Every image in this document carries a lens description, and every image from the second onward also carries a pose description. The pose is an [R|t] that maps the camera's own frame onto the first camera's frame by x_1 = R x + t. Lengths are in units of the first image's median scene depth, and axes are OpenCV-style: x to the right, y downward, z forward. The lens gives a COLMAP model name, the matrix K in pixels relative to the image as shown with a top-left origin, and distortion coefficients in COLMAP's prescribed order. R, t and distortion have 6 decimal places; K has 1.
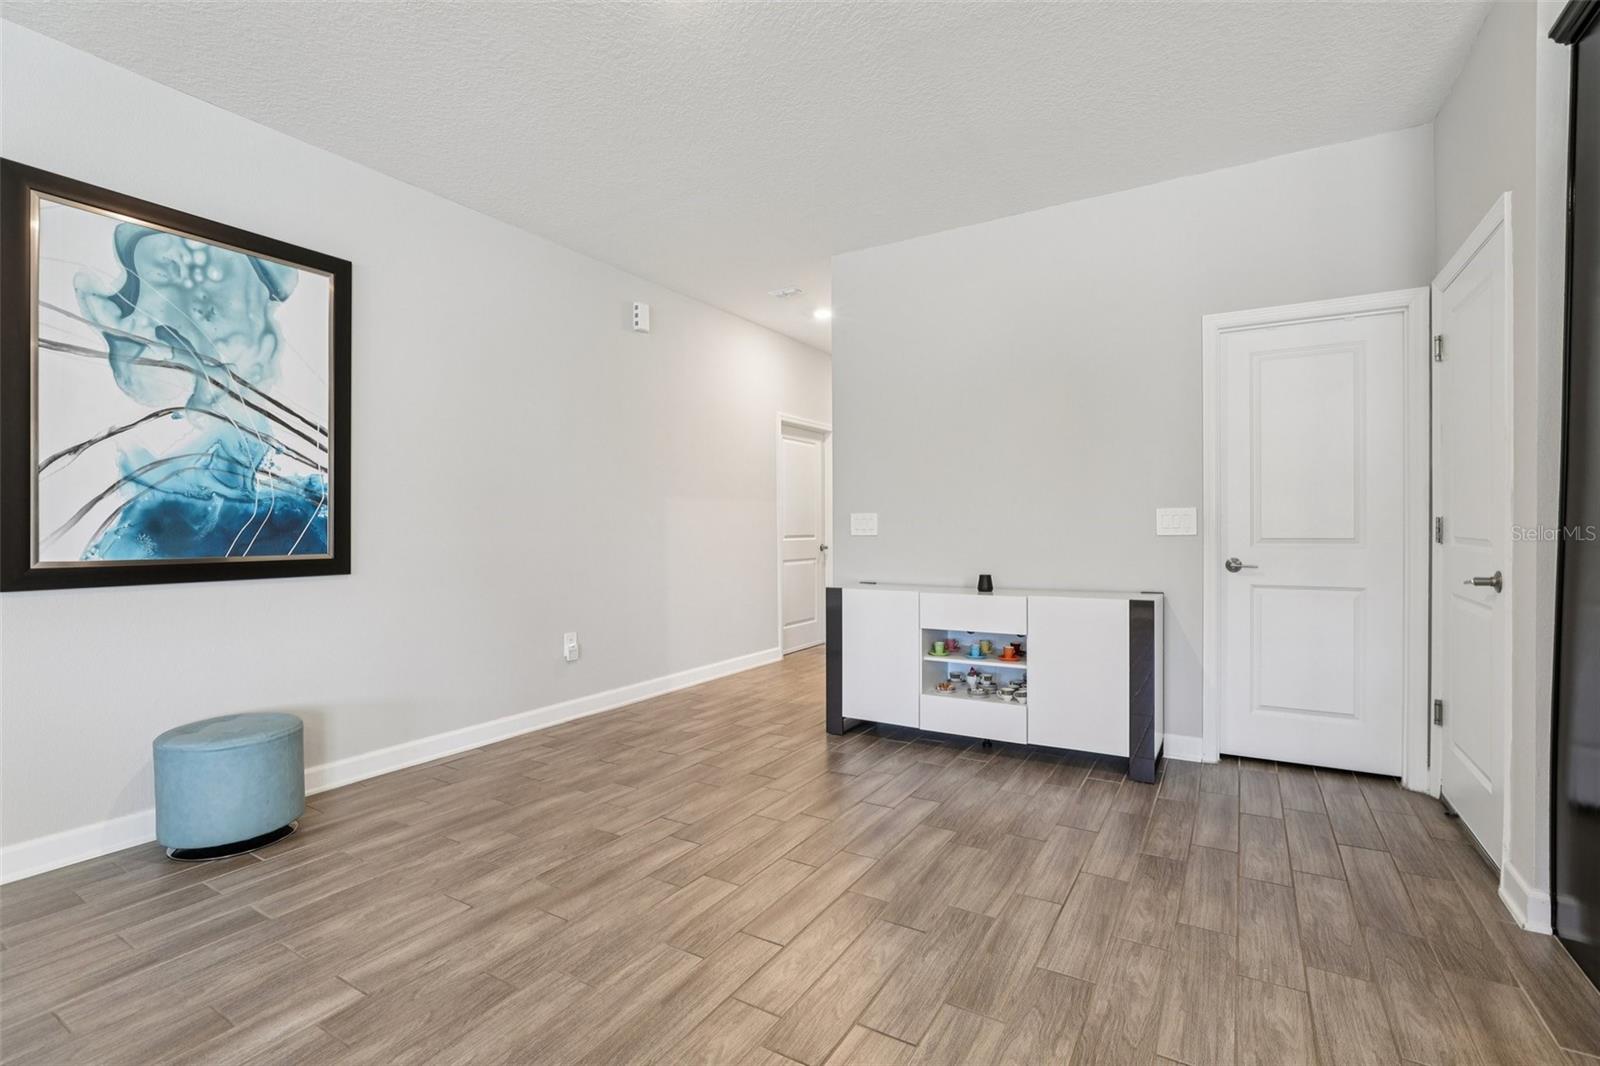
lens RADIAL K [[735.5, 0, 797.0], [0, 735.5, 535.5], [0, 0, 1]] dist [-0.034414, 0.012381]
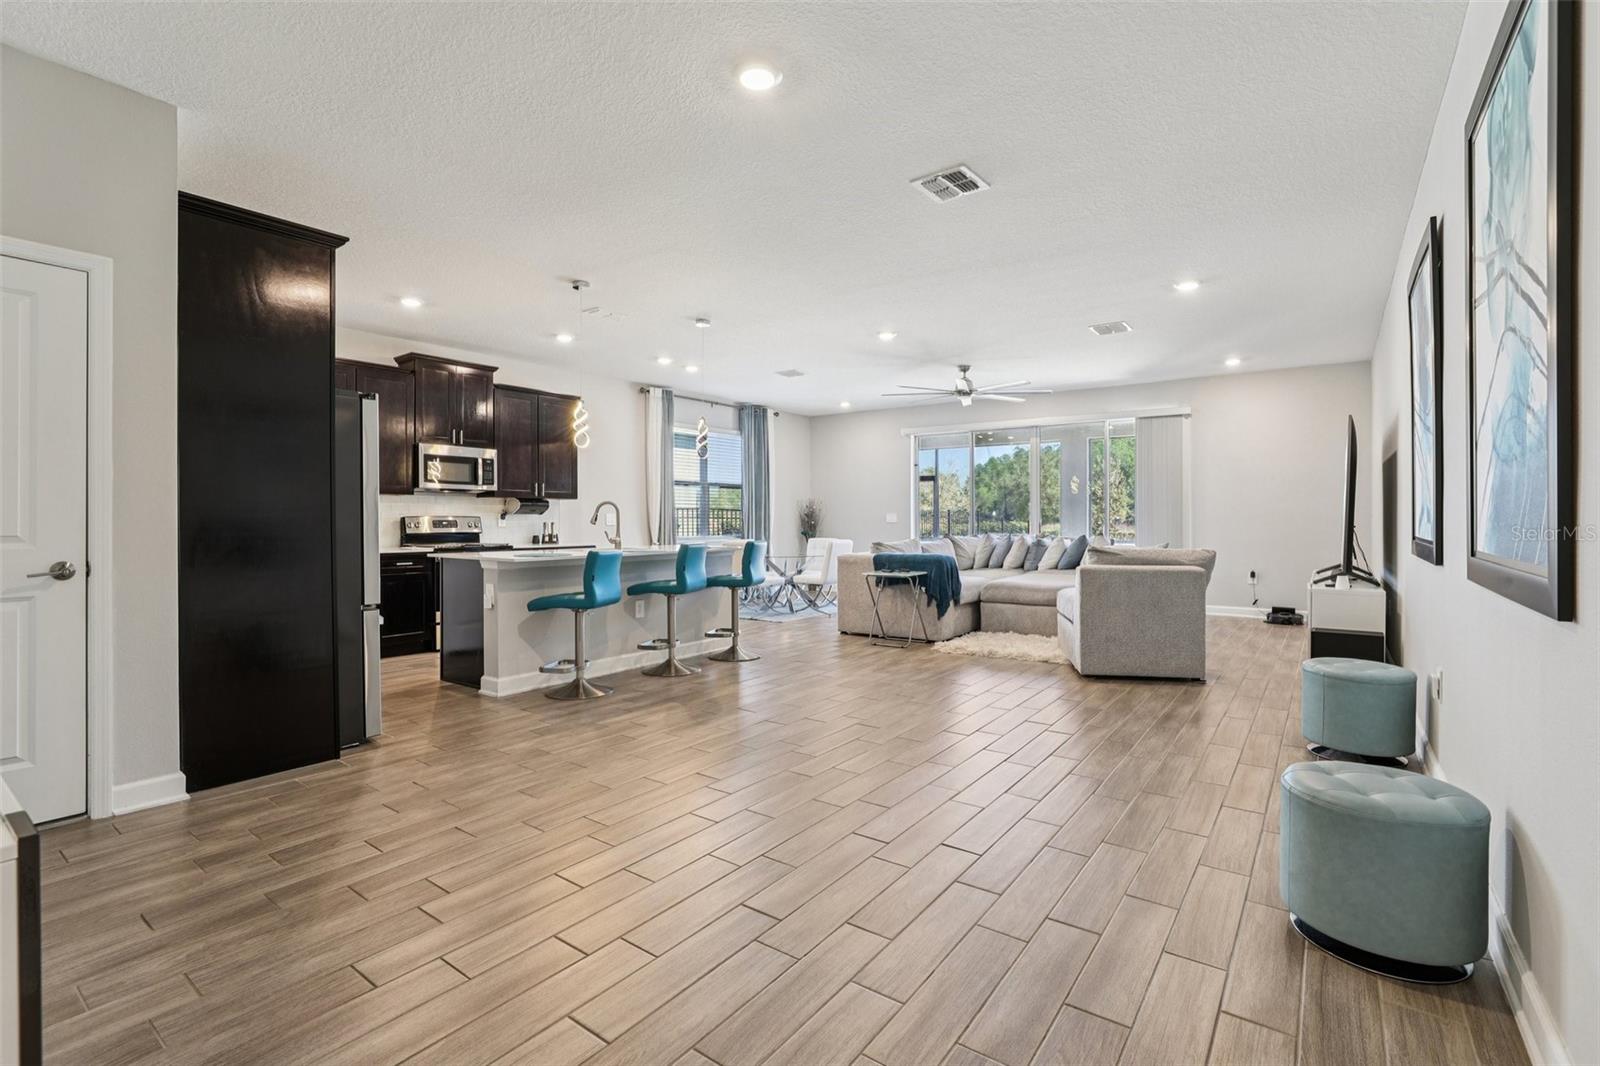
lens RADIAL K [[735.5, 0, 800.4], [0, 735.5, 522.5], [0, 0, 1]] dist [-0.034414, 0.012381]
pose [[-0.996768, 0.009939, 0.079713, -0.224785], [0.011469, 0.999758, 0.018761, -0.017044], [-0.079507, 0.019615, -0.996641, 1.516694]]
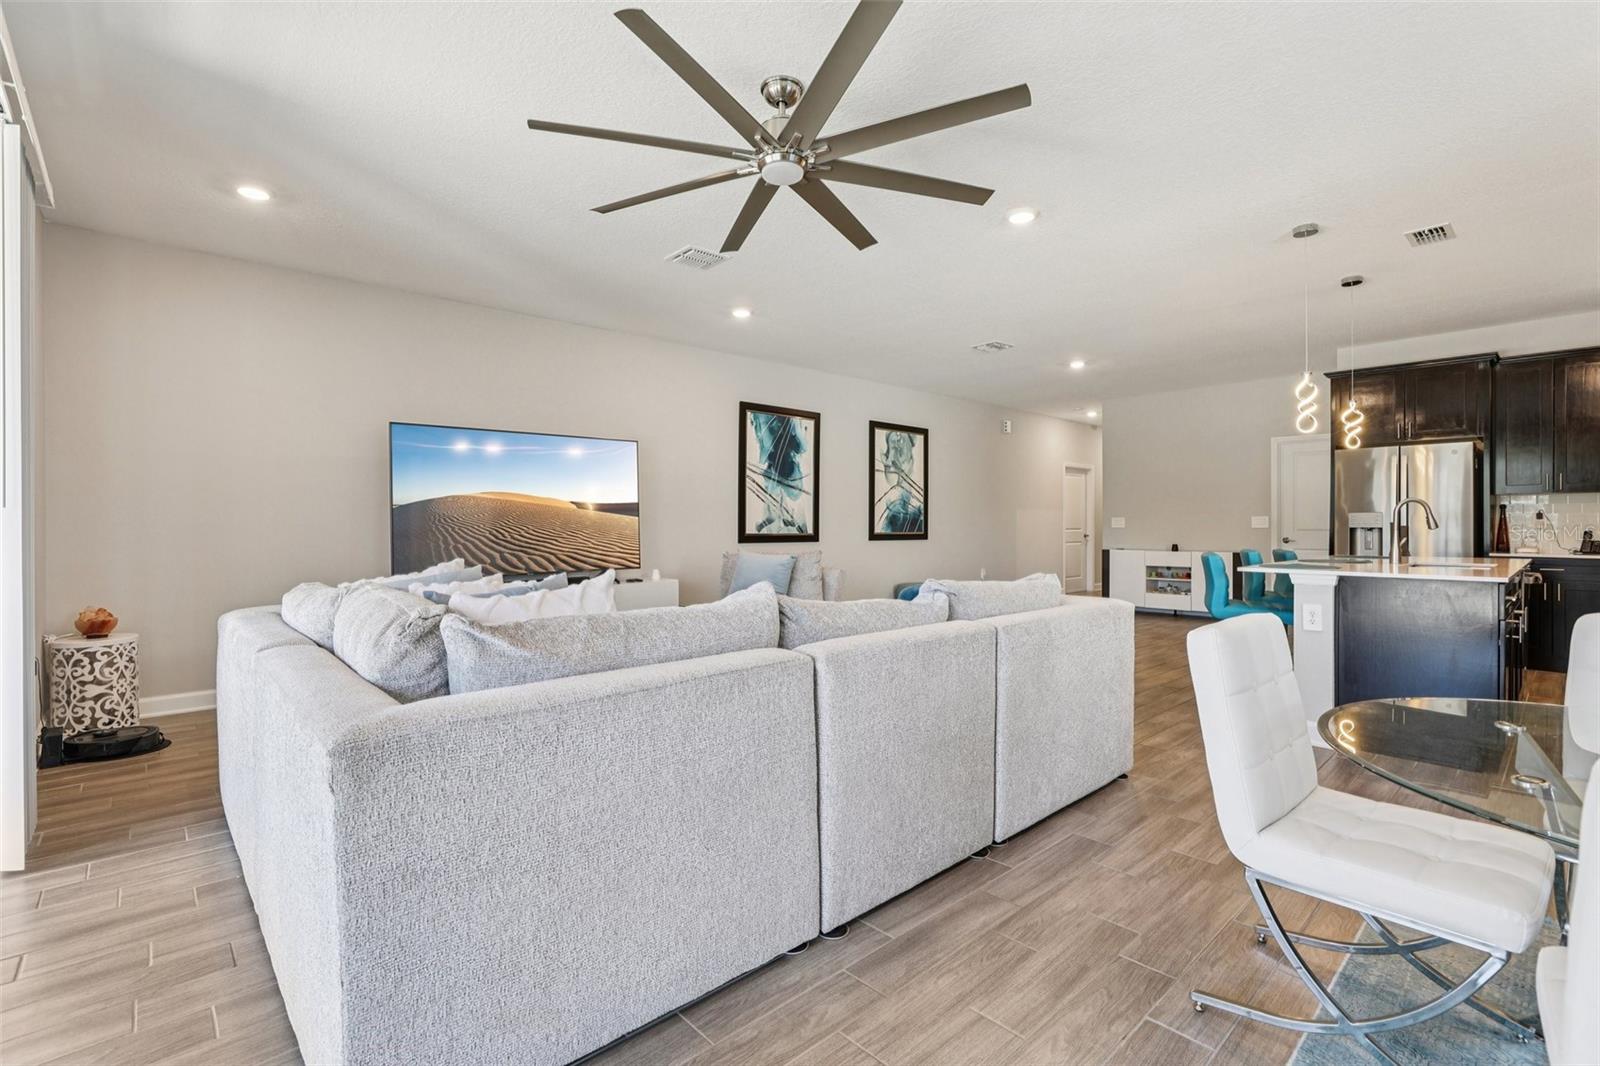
lens RADIAL K [[735.5, 0, 797.4], [0, 735.5, 526.8], [0, 0, 1]] dist [-0.034414, 0.012381]
pose [[0.960368, 0.006215, -0.278666, -0.313547], [-0.008256, 0.999947, -0.006149, 0.026544], [0.278613, 0.008206, 0.960369, -1.940503]]
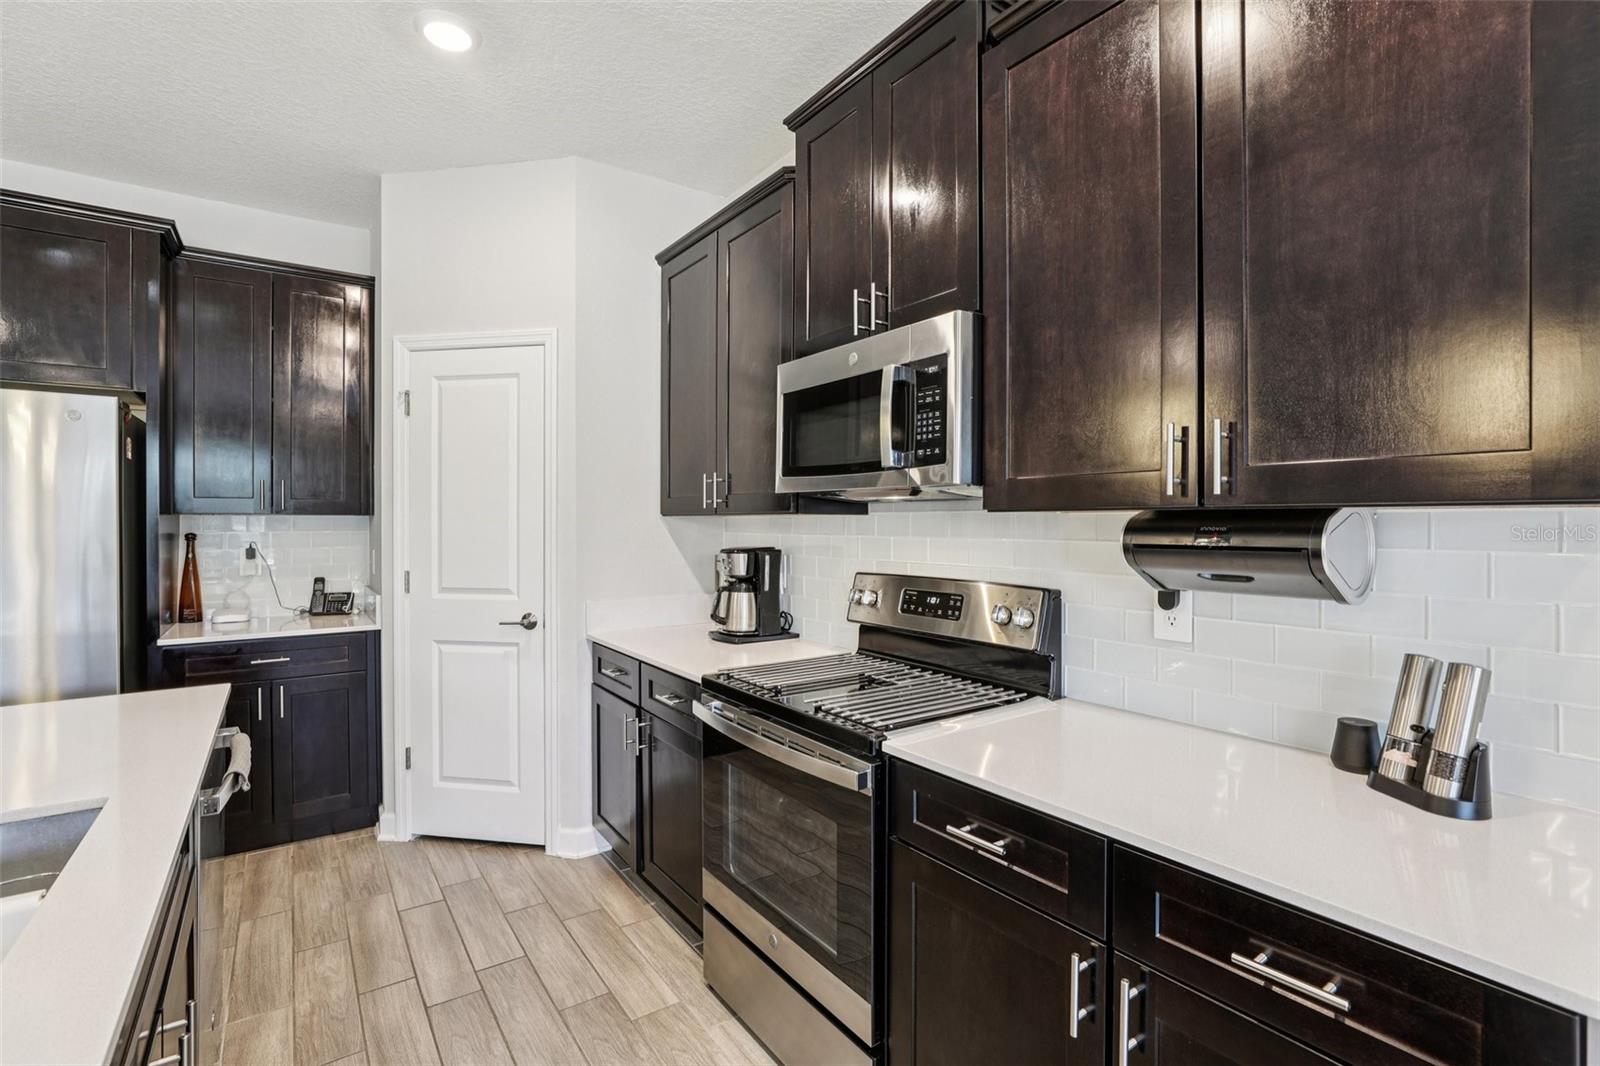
lens RADIAL K [[735.5, 0, 801.4], [0, 735.5, 526.4], [0, 0, 1]] dist [-0.034414, 0.012381]
pose [[0.393962, 0.001427, 0.919126, 0.359865], [0.012494, 0.999898, -0.006908, -0.052283], [-0.919042, 0.014205, 0.393904, -0.771275]]
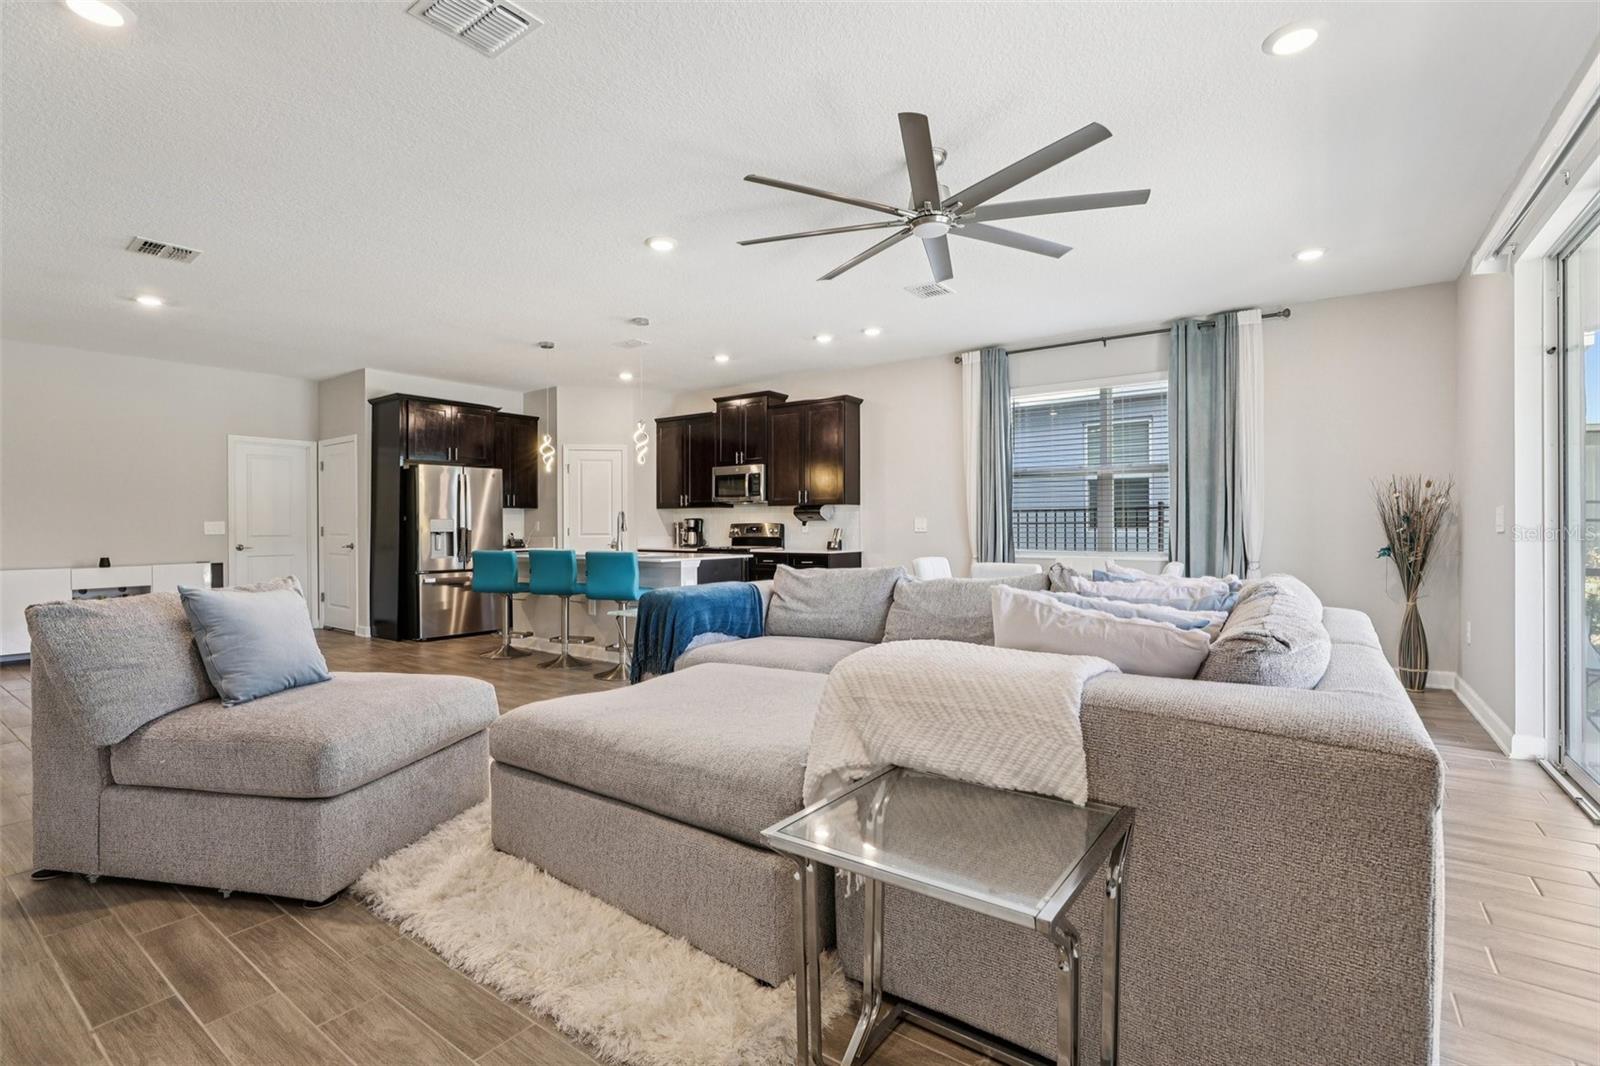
lens RADIAL K [[735.5, 0, 802.5], [0, 735.5, 529.3], [0, 0, 1]] dist [-0.034414, 0.012381]
pose [[0.072359, 0.005506, 0.997363, -1.662412], [0.019450, 0.999787, -0.006930, 0.036773], [-0.997189, 0.019900, 0.072237, -0.988707]]
